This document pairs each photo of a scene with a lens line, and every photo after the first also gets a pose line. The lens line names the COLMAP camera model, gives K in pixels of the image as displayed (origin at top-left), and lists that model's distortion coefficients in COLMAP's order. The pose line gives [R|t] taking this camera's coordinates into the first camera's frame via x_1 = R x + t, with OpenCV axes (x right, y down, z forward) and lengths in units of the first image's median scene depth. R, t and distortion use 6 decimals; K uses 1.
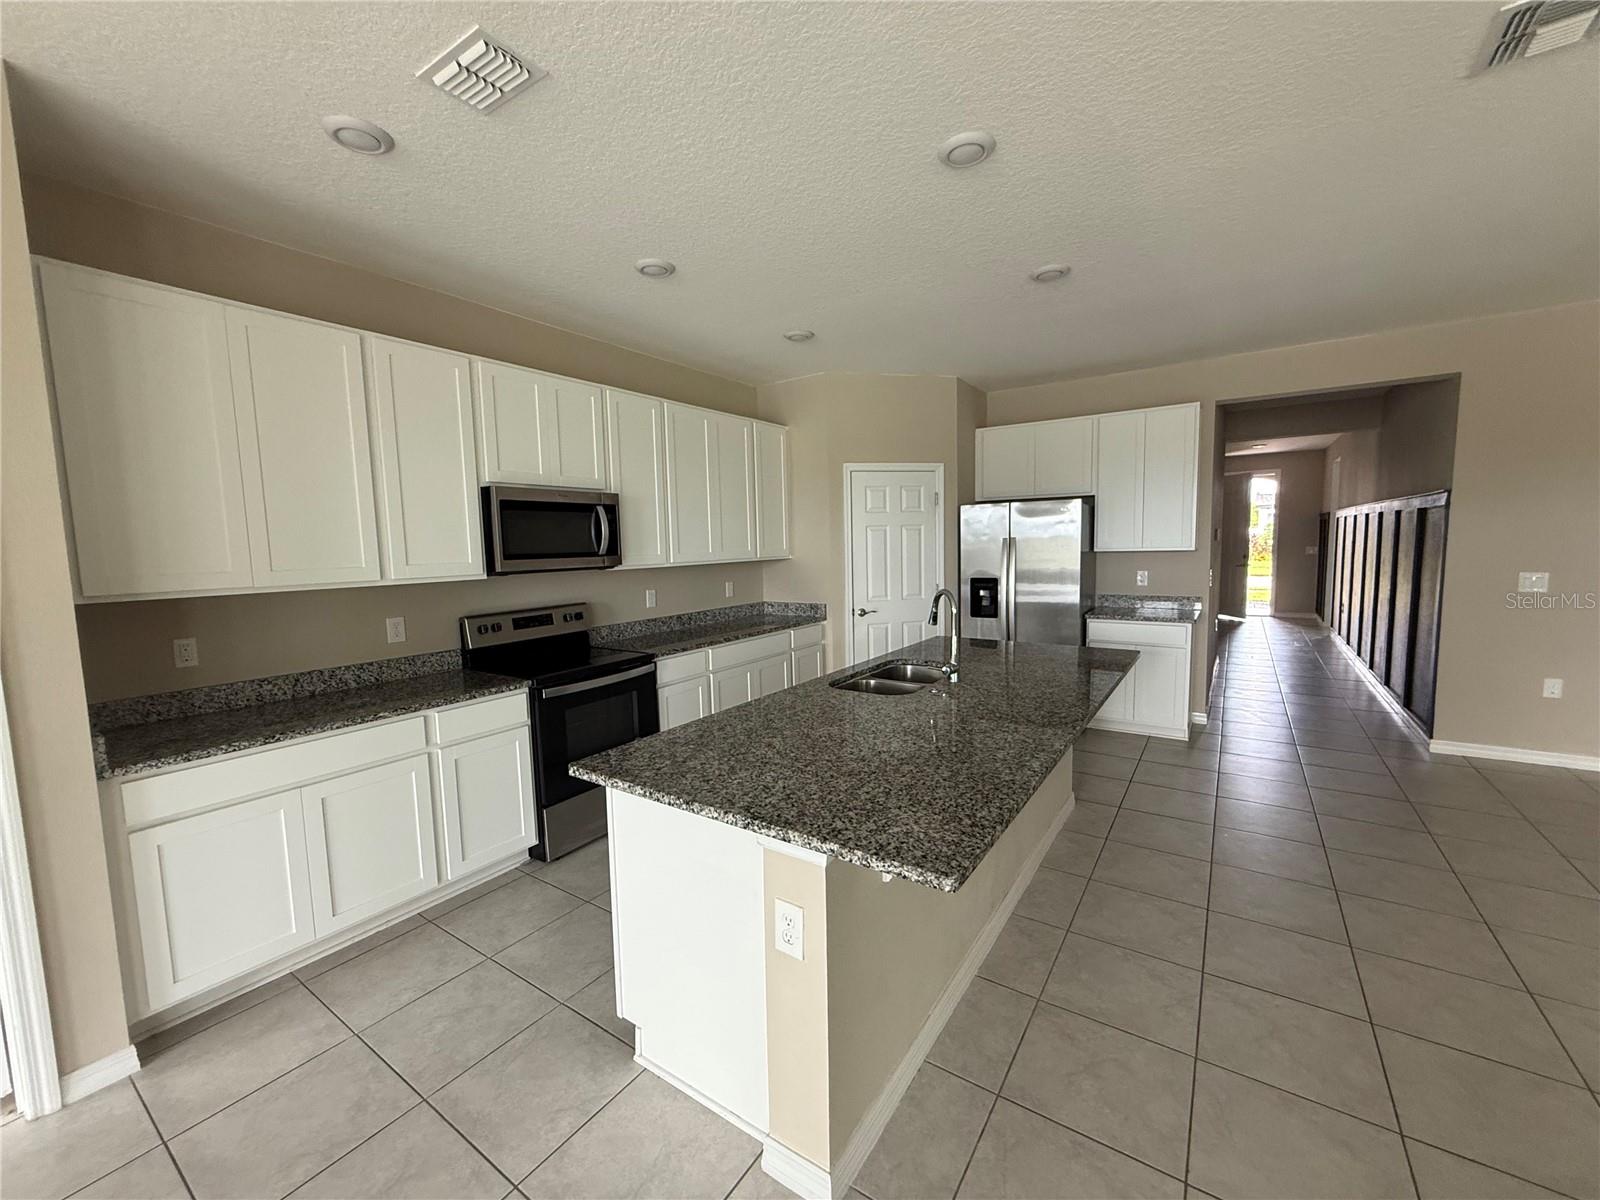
lens RADIAL K [[638.2, 0, 802.2], [0, 638.2, 601.0], [0, 0, 1]] dist [-0.000186, 0.000269]
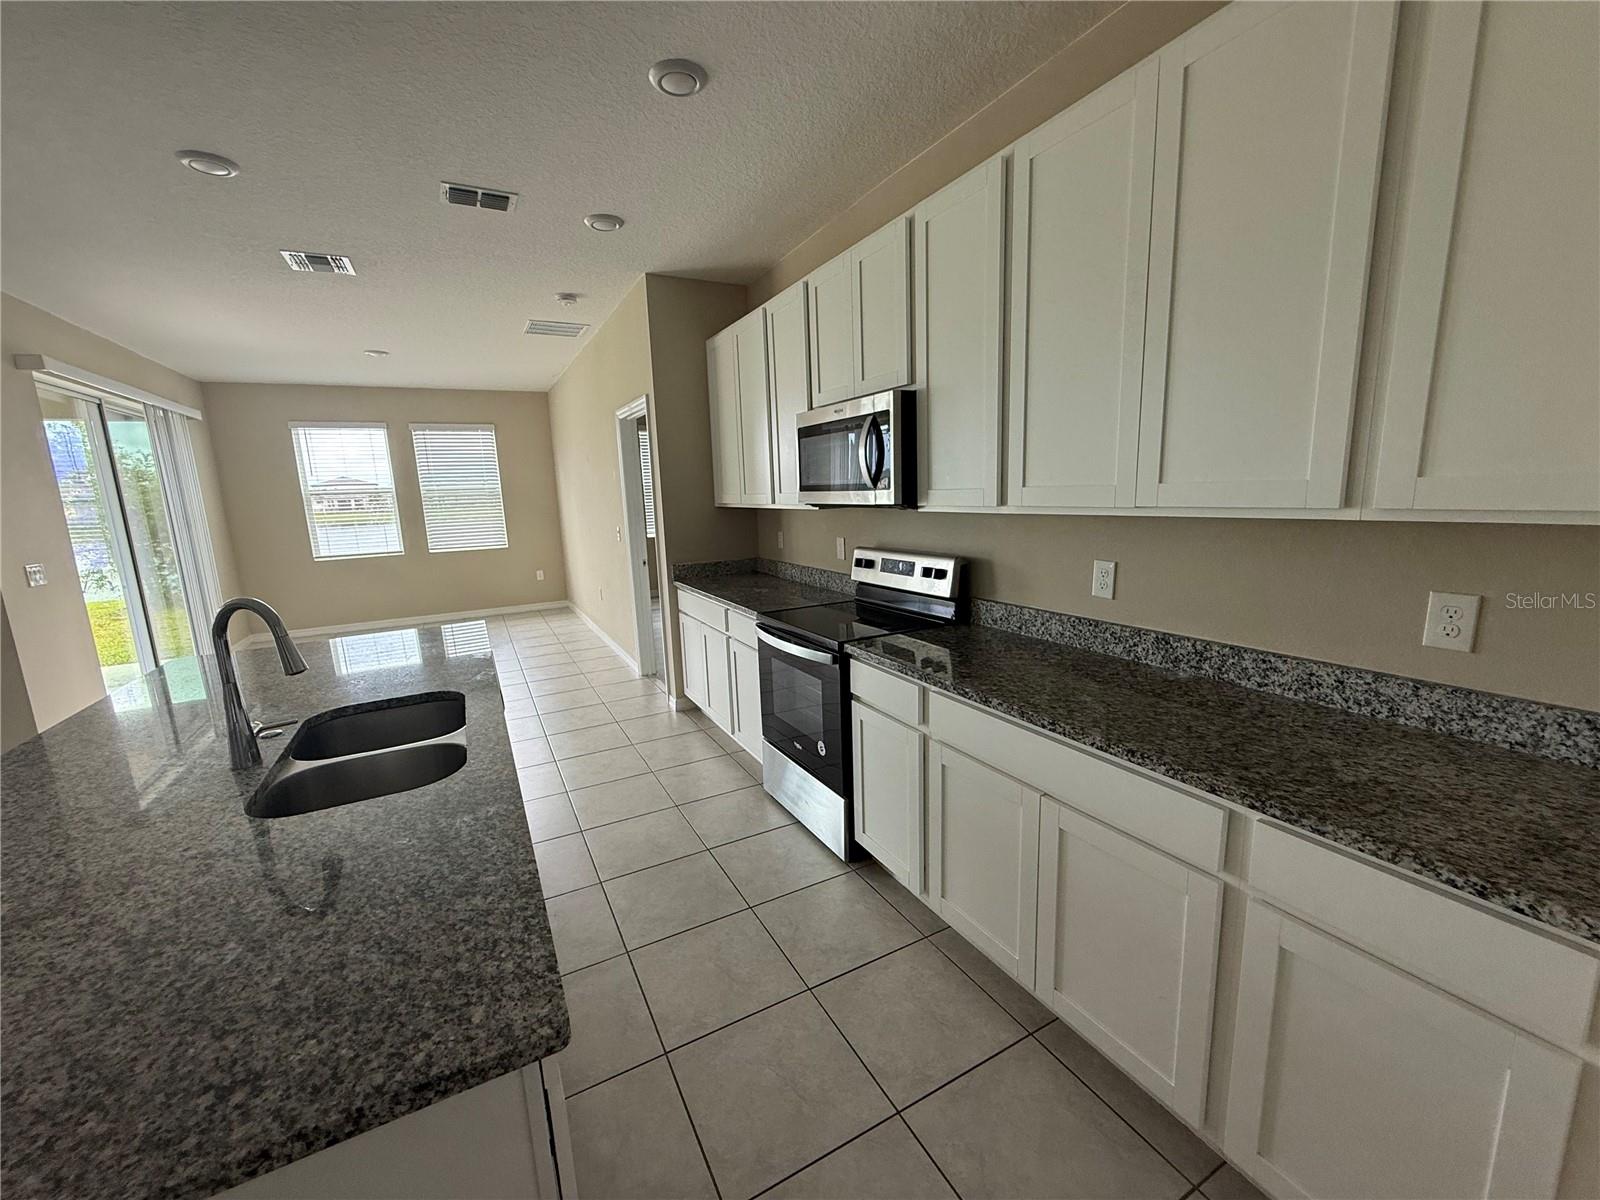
lens RADIAL K [[638.2, 0, 802.2], [0, 638.2, 601.0], [0, 0, 1]] dist [-0.000186, 0.000269]
pose [[-0.467365, 0.195702, -0.862131, 0.325072], [-0.035180, 0.970301, 0.239327, -0.108500], [0.883364, 0.142183, -0.446601, 1.169056]]
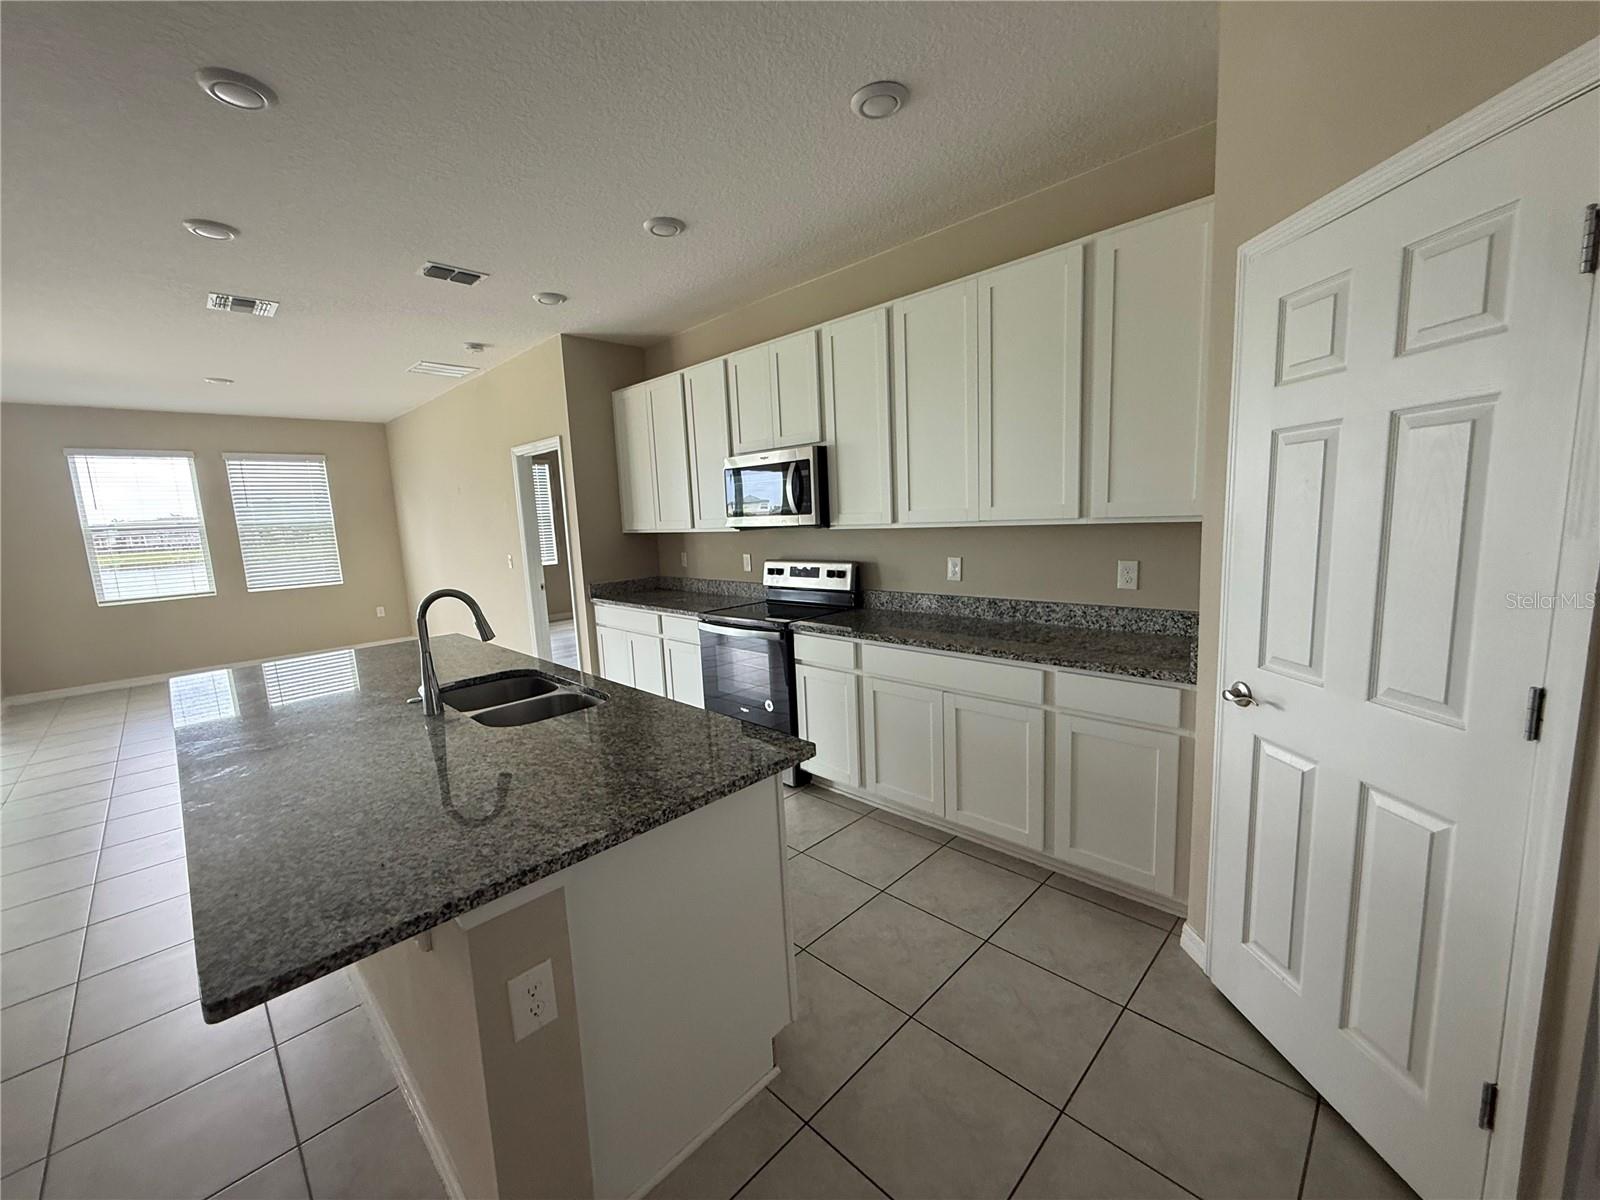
lens RADIAL K [[638.2, 0, 802.2], [0, 638.2, 601.0], [0, 0, 1]] dist [-0.000186, 0.000269]
pose [[-0.179654, 0.168743, -0.969149, 0.609919], [-0.043442, 0.982856, 0.179183, -0.107869], [0.982770, 0.074293, -0.169244, 1.097193]]
